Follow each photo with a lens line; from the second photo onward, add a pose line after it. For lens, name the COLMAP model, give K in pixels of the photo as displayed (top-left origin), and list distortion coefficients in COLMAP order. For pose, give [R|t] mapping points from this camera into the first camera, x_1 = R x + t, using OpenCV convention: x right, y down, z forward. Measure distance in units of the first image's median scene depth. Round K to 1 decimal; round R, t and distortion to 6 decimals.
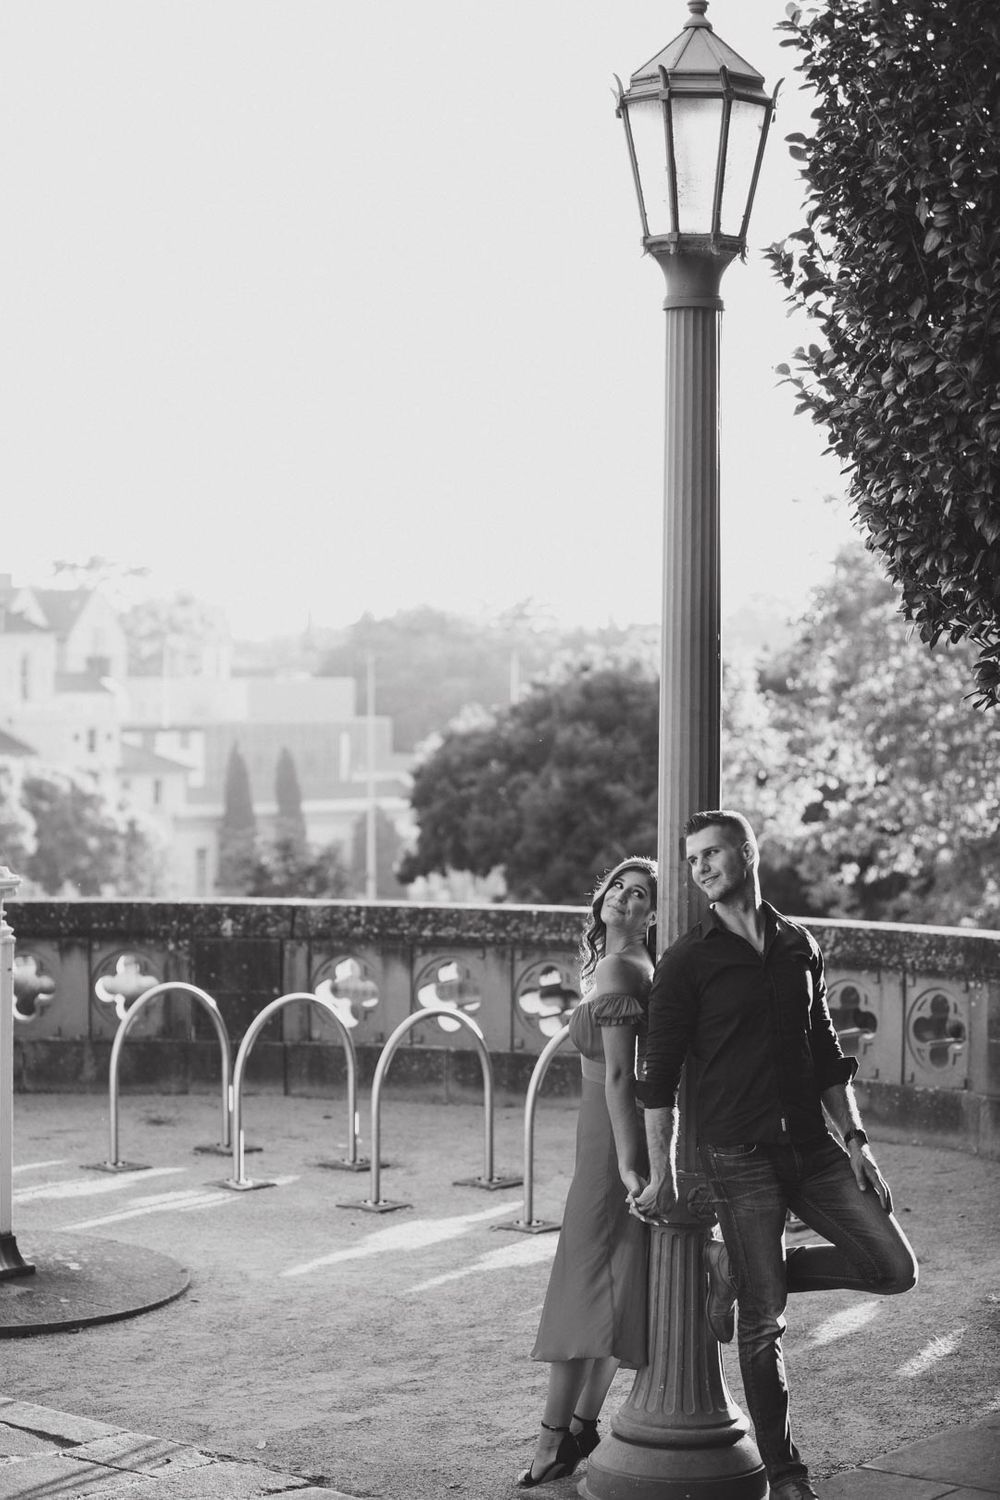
lens RADIAL K [[3068.5, 0, 499.1], [0, 3068.5, 750.8], [0, 0, 1]] dist [-0.342096, 0.000000]
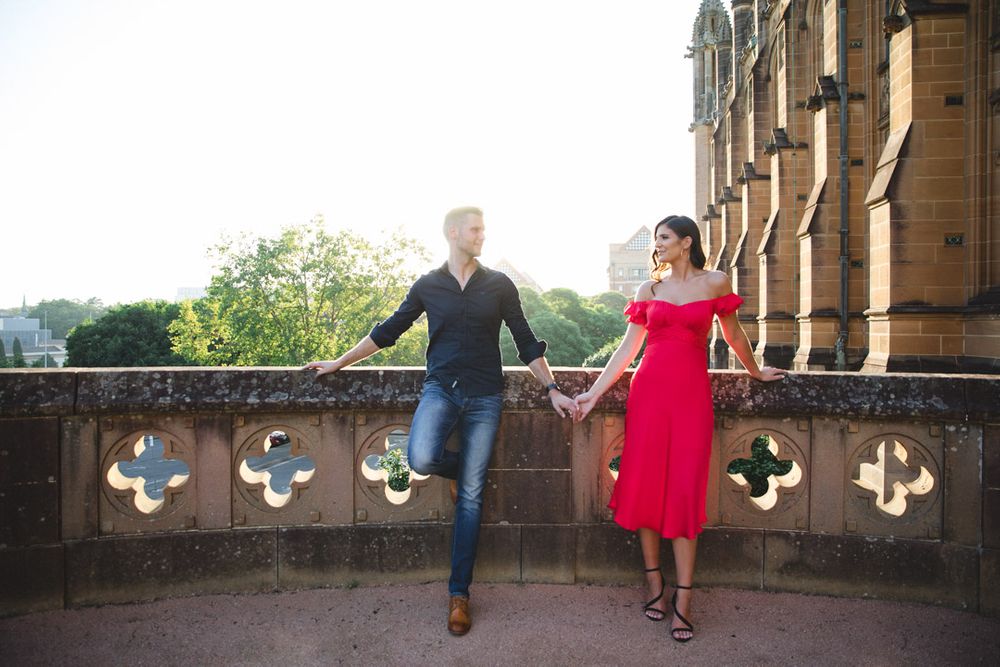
lens RADIAL K [[679.6, 0, 493.3], [0, 679.6, 328.5], [0, 0, 1]] dist [-0.101517, 0.070826]
pose [[0.847562, 0.002258, 0.530691, -0.066698], [0.007037, 0.999855, -0.015493, 0.042075], [-0.530649, 0.016866, 0.847424, 0.794196]]
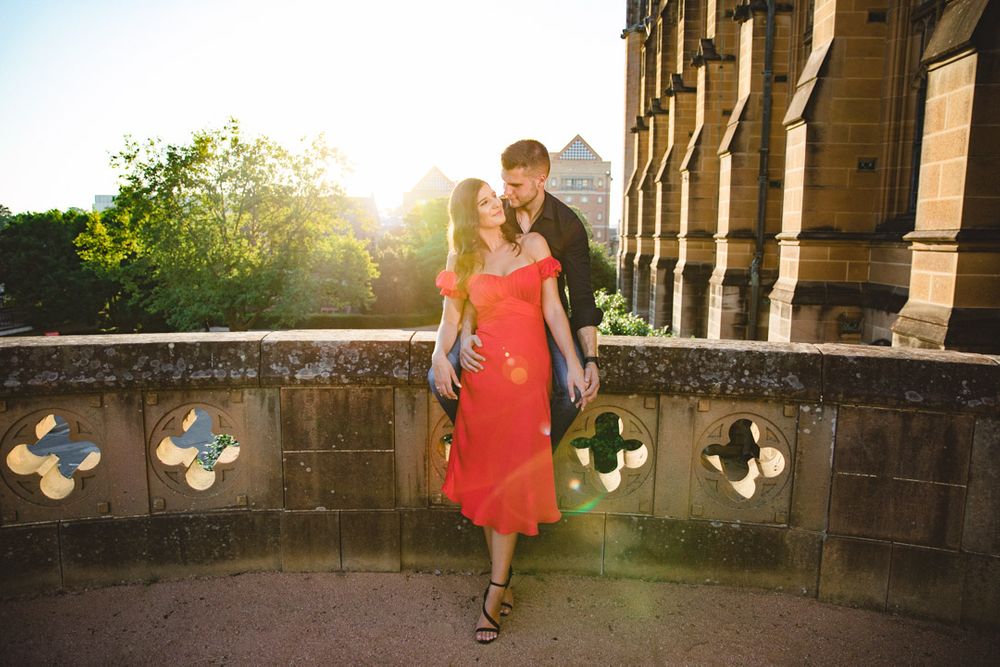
lens RADIAL K [[679.6, 0, 484.4], [0, 679.6, 327.0], [0, 0, 1]] dist [-0.101517, 0.070826]
pose [[0.801540, -0.073118, 0.593454, -0.025240], [0.004252, 0.993167, 0.116621, 0.027566], [-0.597926, -0.090953, 0.796374, 0.798414]]
